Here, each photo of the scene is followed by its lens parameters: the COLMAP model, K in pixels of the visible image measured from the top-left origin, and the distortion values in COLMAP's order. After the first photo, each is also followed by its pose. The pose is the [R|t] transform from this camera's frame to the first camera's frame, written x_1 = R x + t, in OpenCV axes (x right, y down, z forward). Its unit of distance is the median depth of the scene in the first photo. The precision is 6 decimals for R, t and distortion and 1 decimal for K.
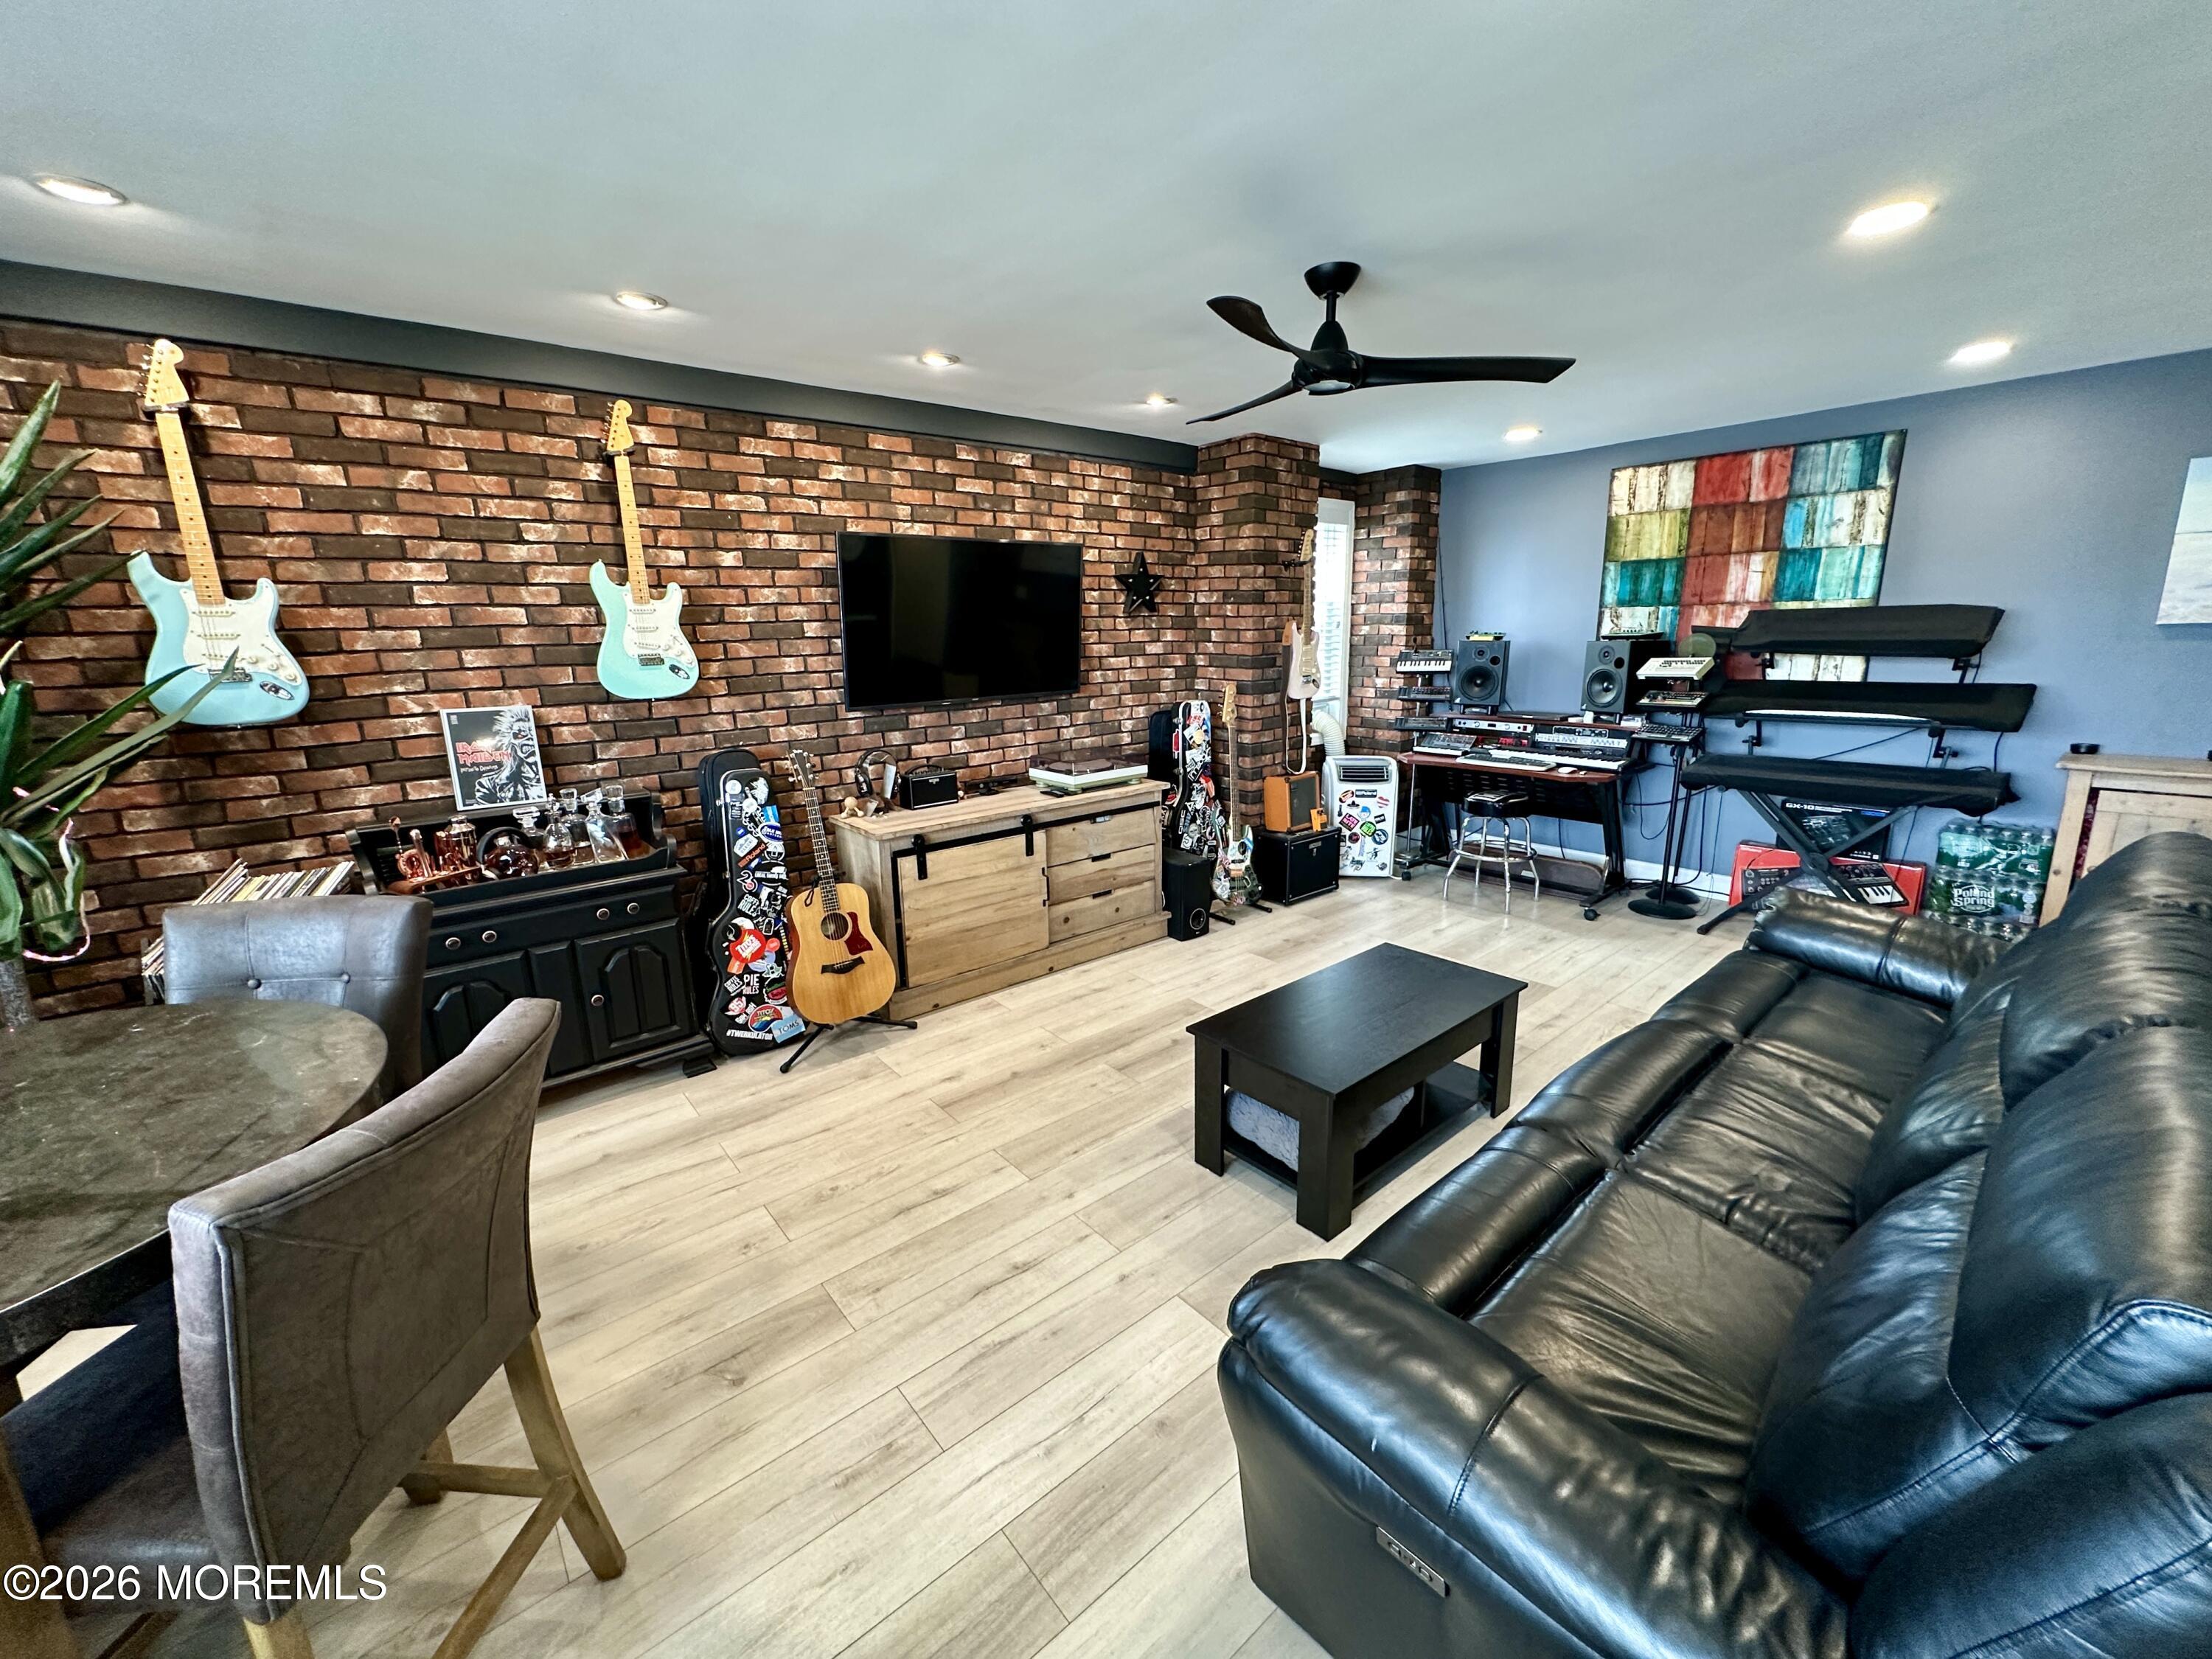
lens RADIAL K [[880.7, 0, 1106.0], [0, 880.7, 829.5], [0, 0, 1]] dist [-0.002675, 0.000194]
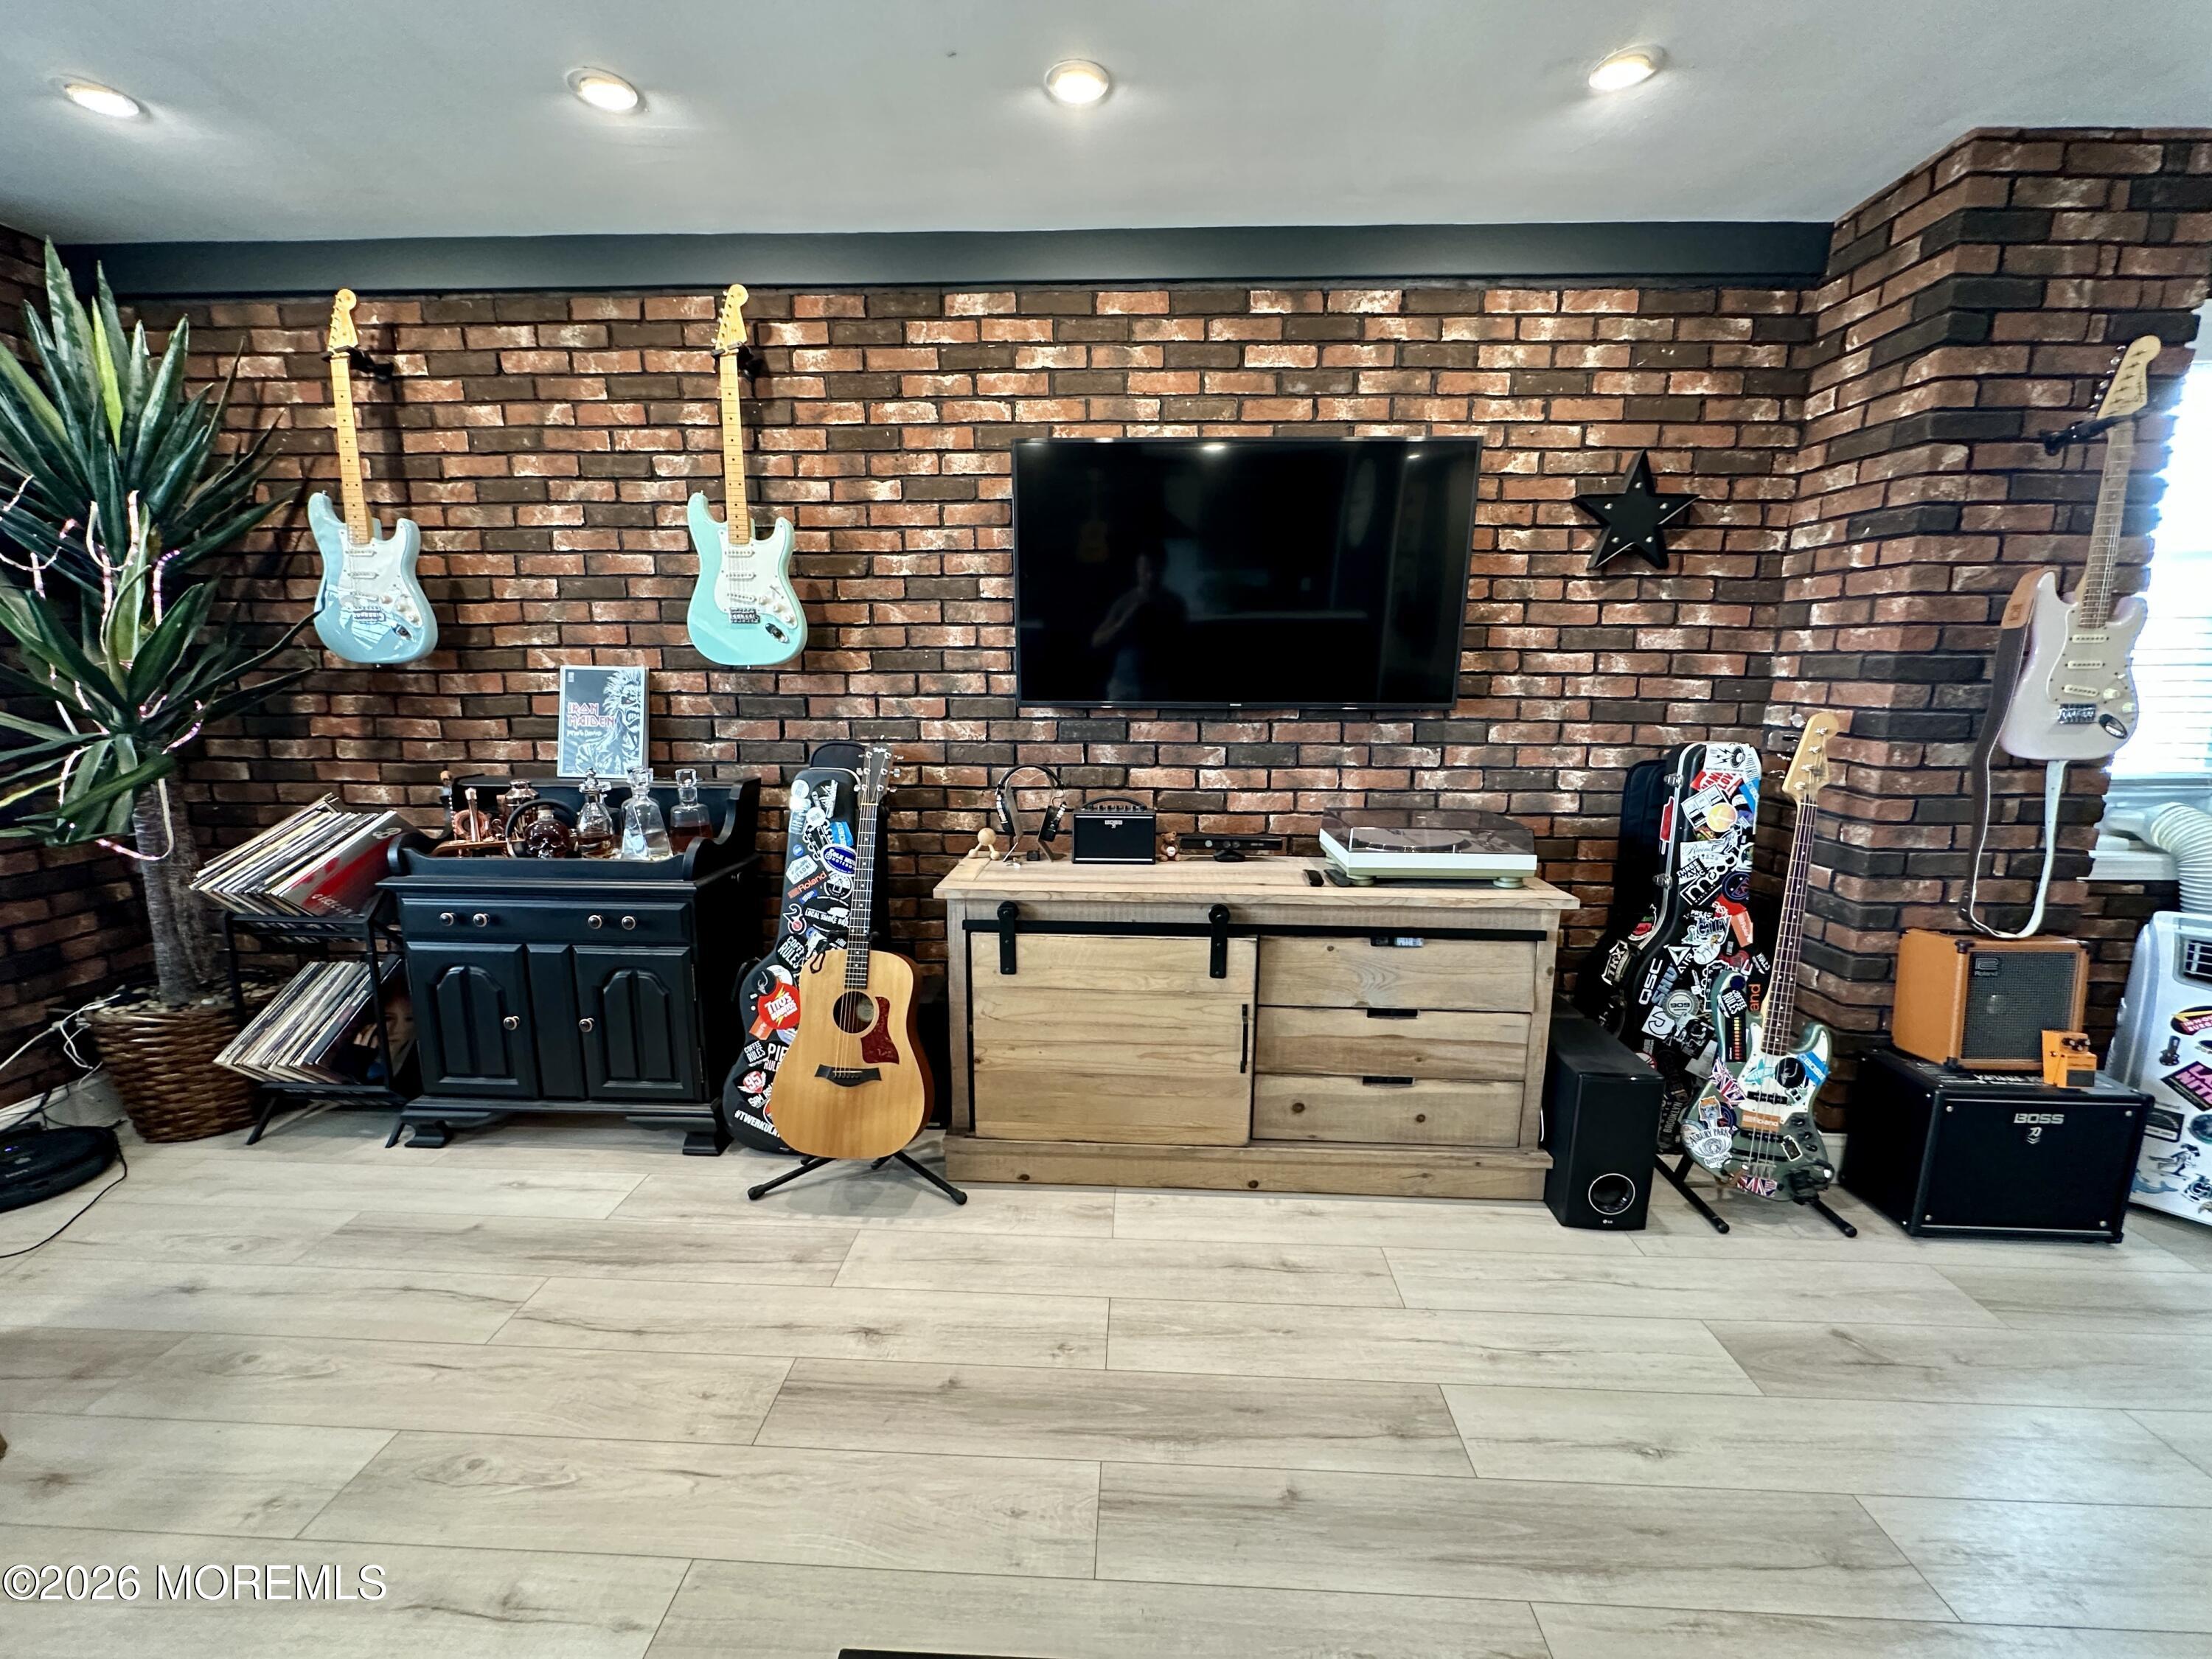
lens RADIAL K [[880.7, 0, 1106.0], [0, 880.7, 829.5], [0, 0, 1]] dist [-0.002675, 0.000194]
pose [[0.740203, 0.139693, -0.657712, 0.235653], [-0.172609, 0.984877, 0.014923, -0.064619], [0.649850, 0.102481, 0.753122, 0.566271]]
